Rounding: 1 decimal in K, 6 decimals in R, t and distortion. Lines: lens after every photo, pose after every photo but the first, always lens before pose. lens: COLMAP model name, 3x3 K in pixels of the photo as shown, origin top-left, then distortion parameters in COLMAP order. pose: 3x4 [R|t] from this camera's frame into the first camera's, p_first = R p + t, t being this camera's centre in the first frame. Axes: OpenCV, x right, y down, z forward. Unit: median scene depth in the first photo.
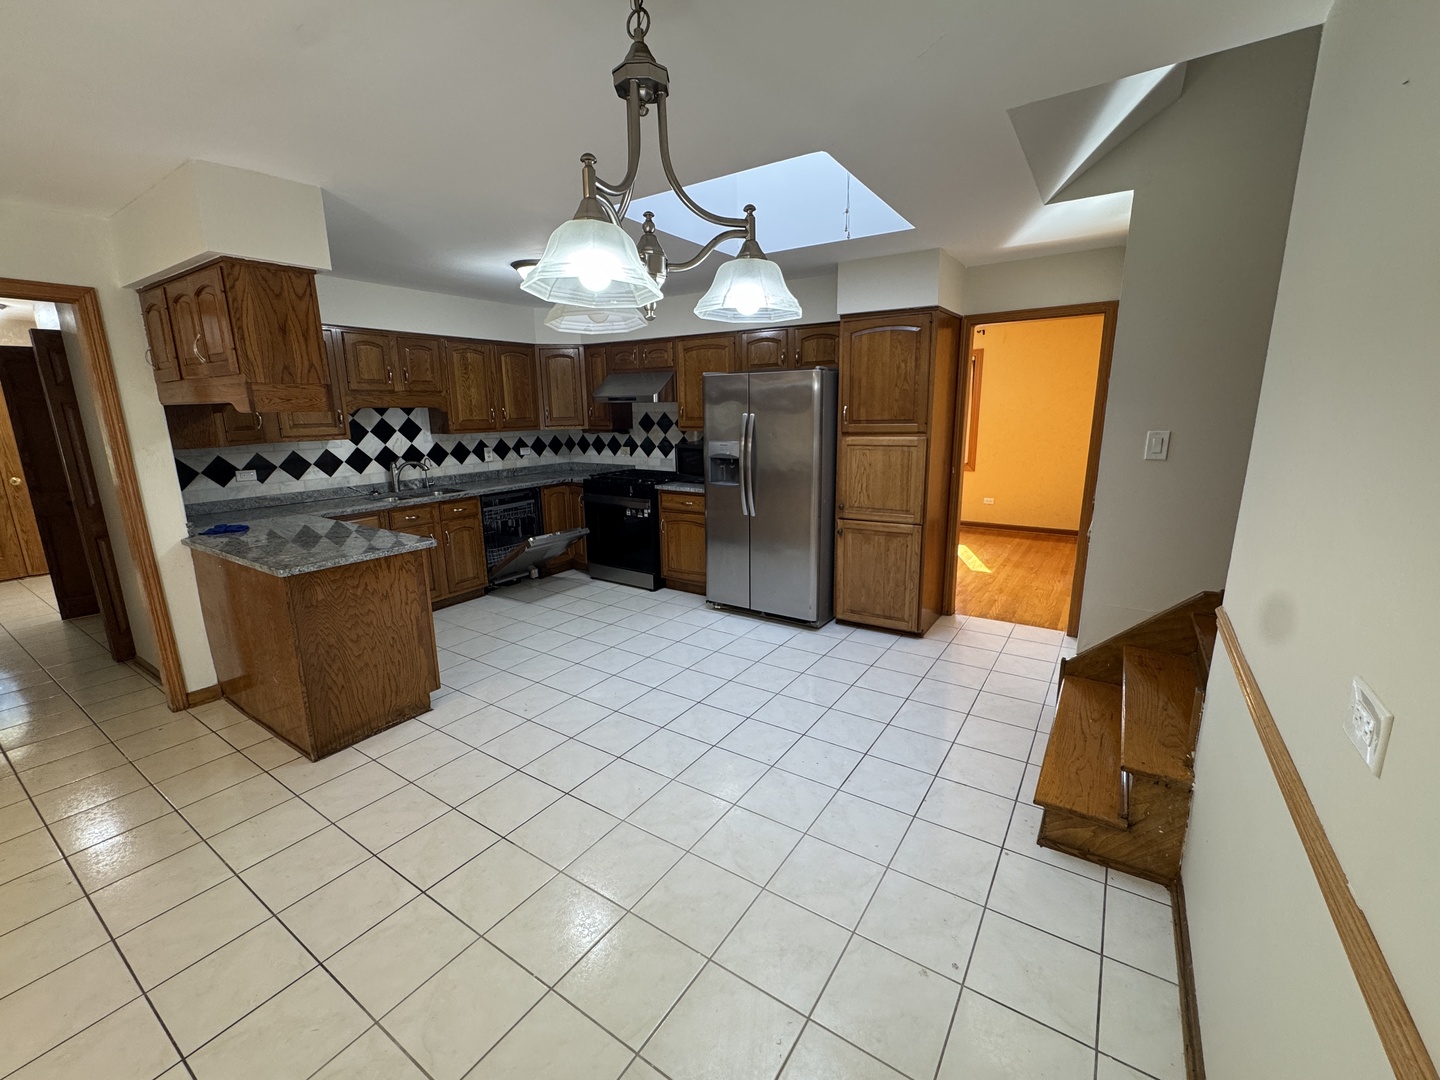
lens RADIAL K [[602.3, 0, 720.0], [0, 602.3, 540.0], [0, 0, 1]] dist [-0.001308, 0.000092]
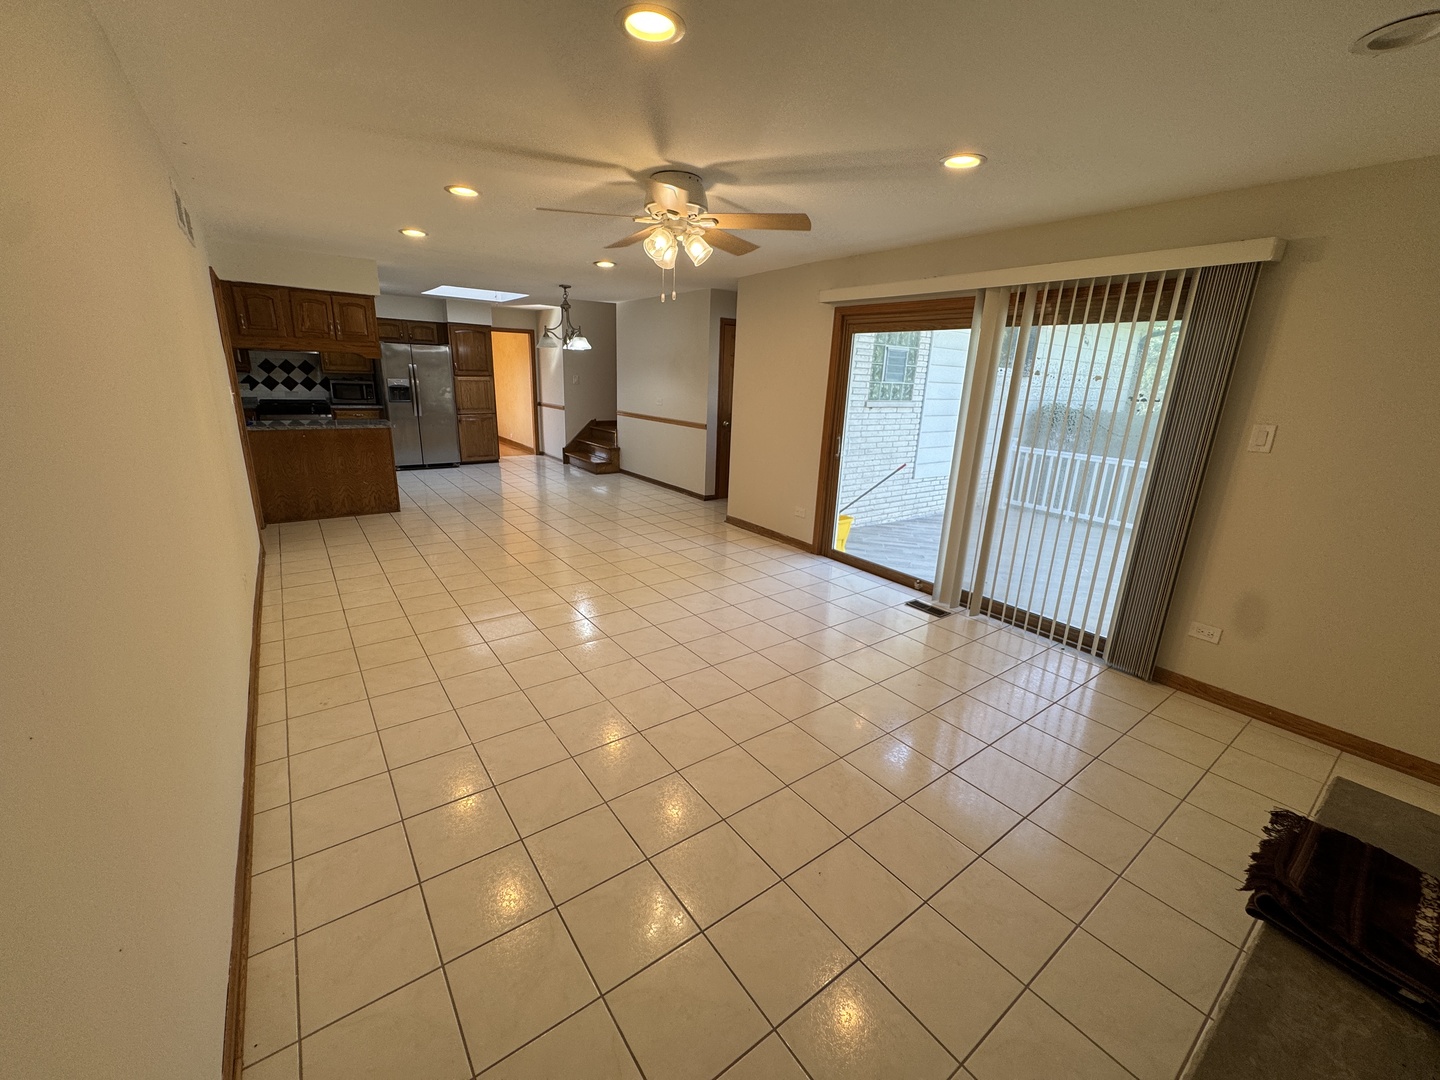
lens RADIAL K [[576.2, 0, 720.0], [0, 576.2, 540.0], [0, 0, 1]] dist [-0.001754, -0.000049]
pose [[0.336786, -0.234270, 0.911972, -1.594525], [0.165467, 0.968206, 0.187610, 0.178924], [-0.926928, 0.087717, 0.364842, -0.642813]]
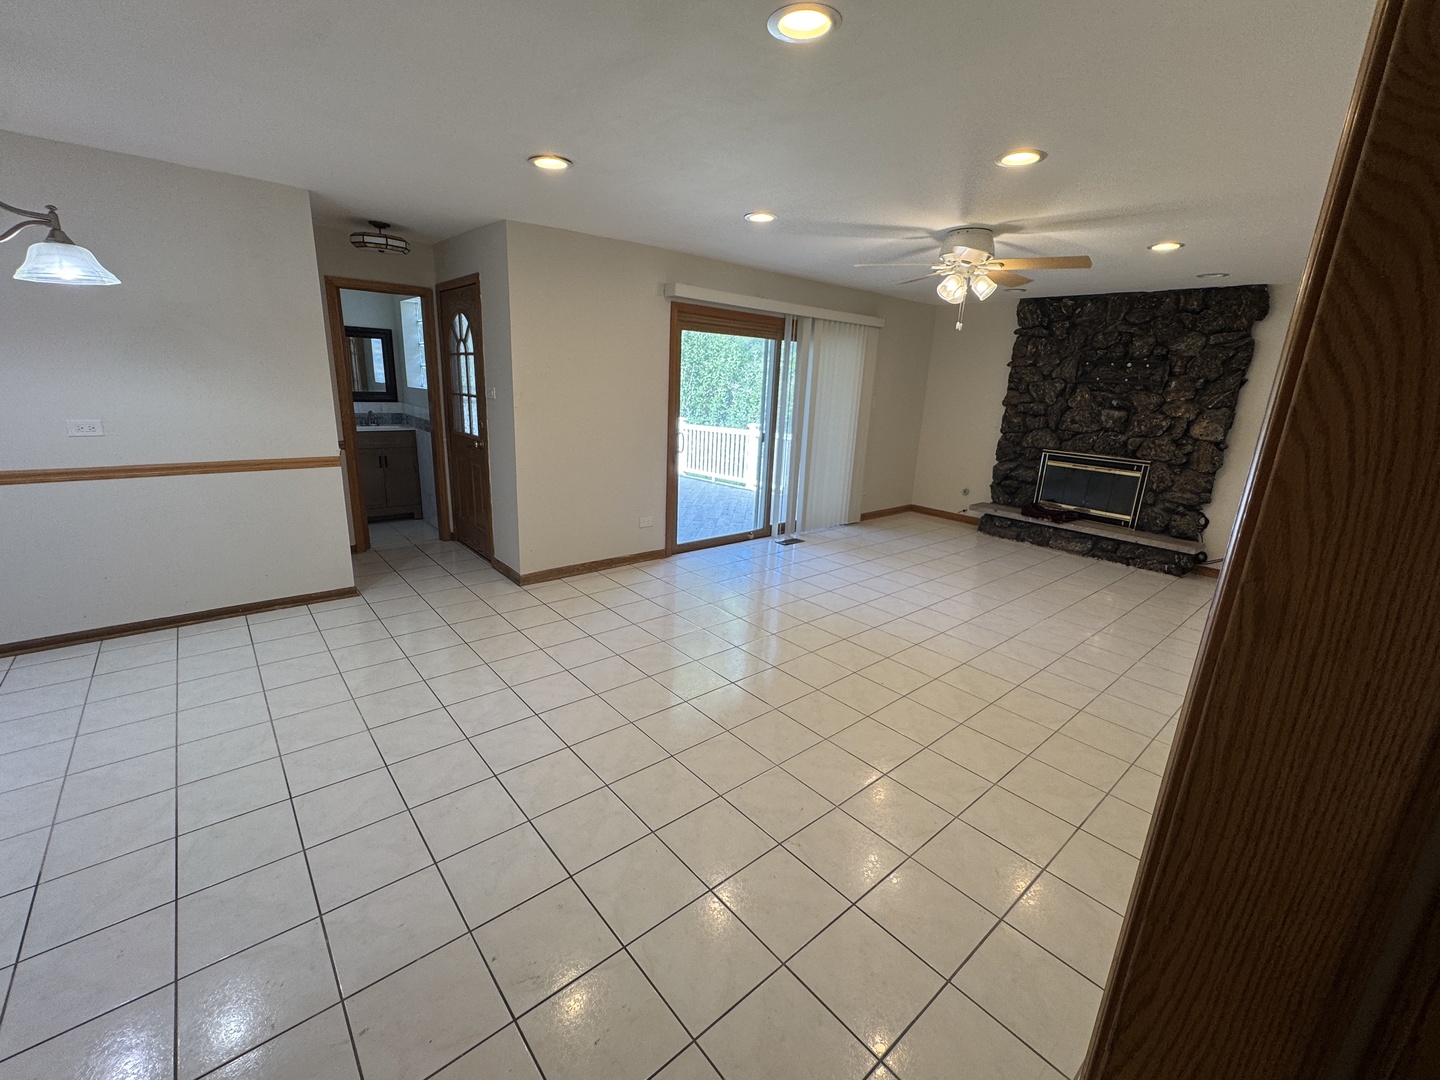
lens RADIAL K [[602.3, 0, 720.0], [0, 602.3, 540.0], [0, 0, 1]] dist [-0.001308, 0.000092]
pose [[-0.963044, -0.098804, 0.250569, -0.776841], [0.028187, 0.888211, 0.458570, -0.140982], [-0.267867, 0.448686, -0.852601, 0.705980]]
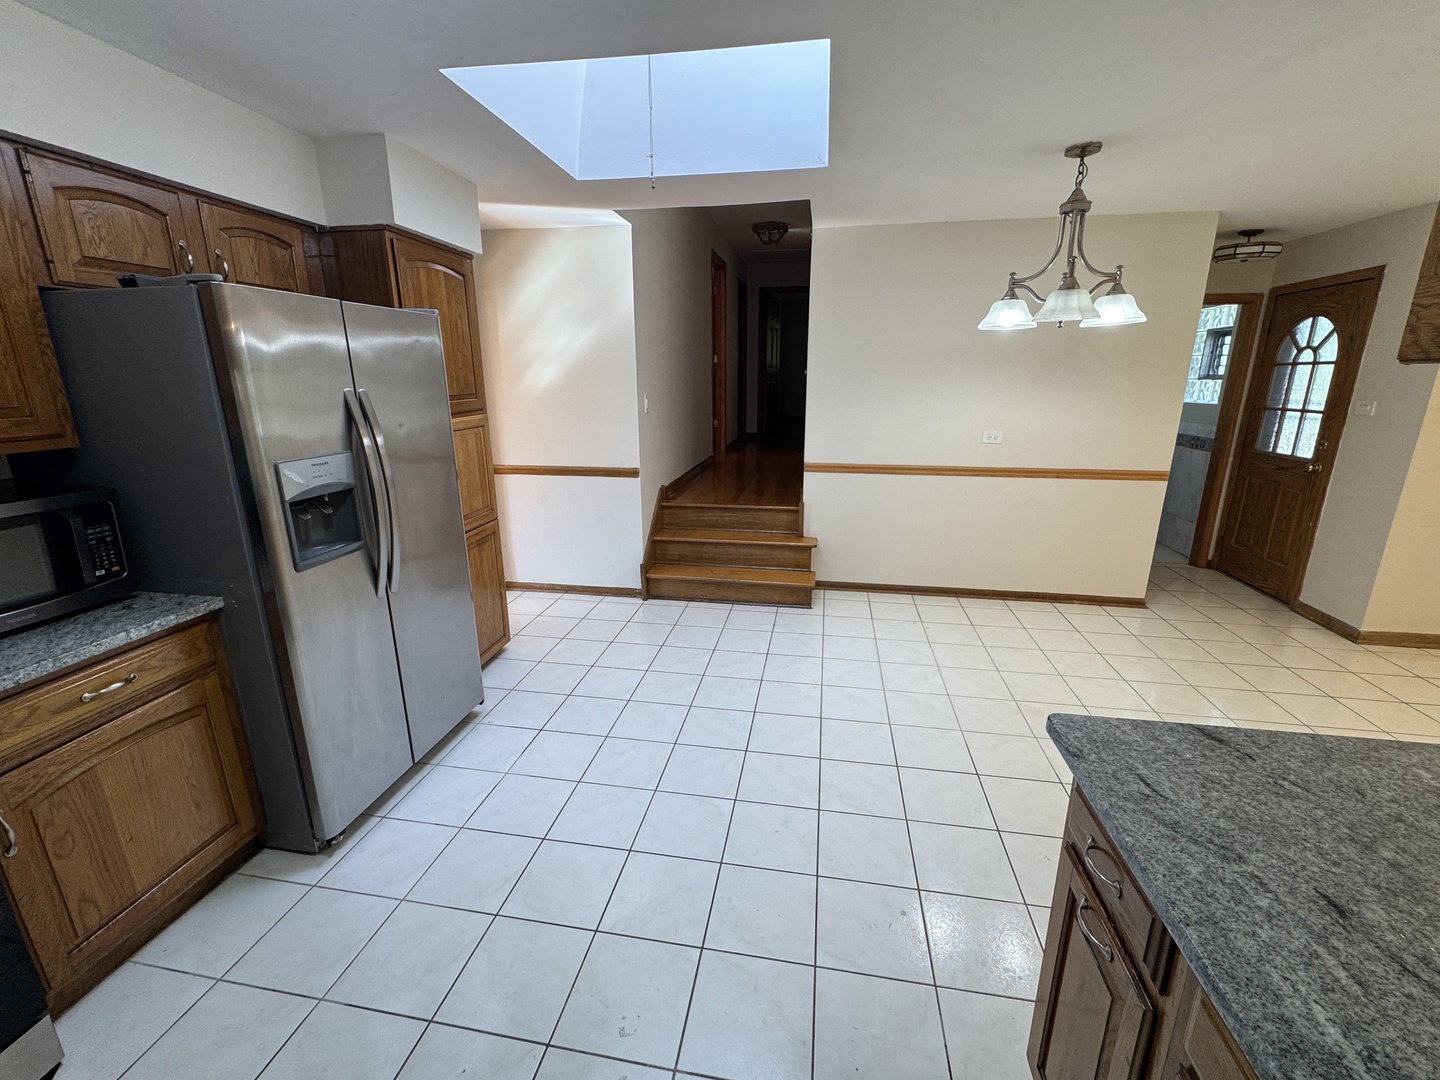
lens RADIAL K [[602.3, 0, 720.0], [0, 602.3, 540.0], [0, 0, 1]] dist [-0.001308, 0.000092]
pose [[-0.398084, -0.226816, 0.888866, -0.542661], [0.209289, 0.920942, 0.328732, -0.207157], [-0.893156, 0.316893, -0.319143, 0.987391]]
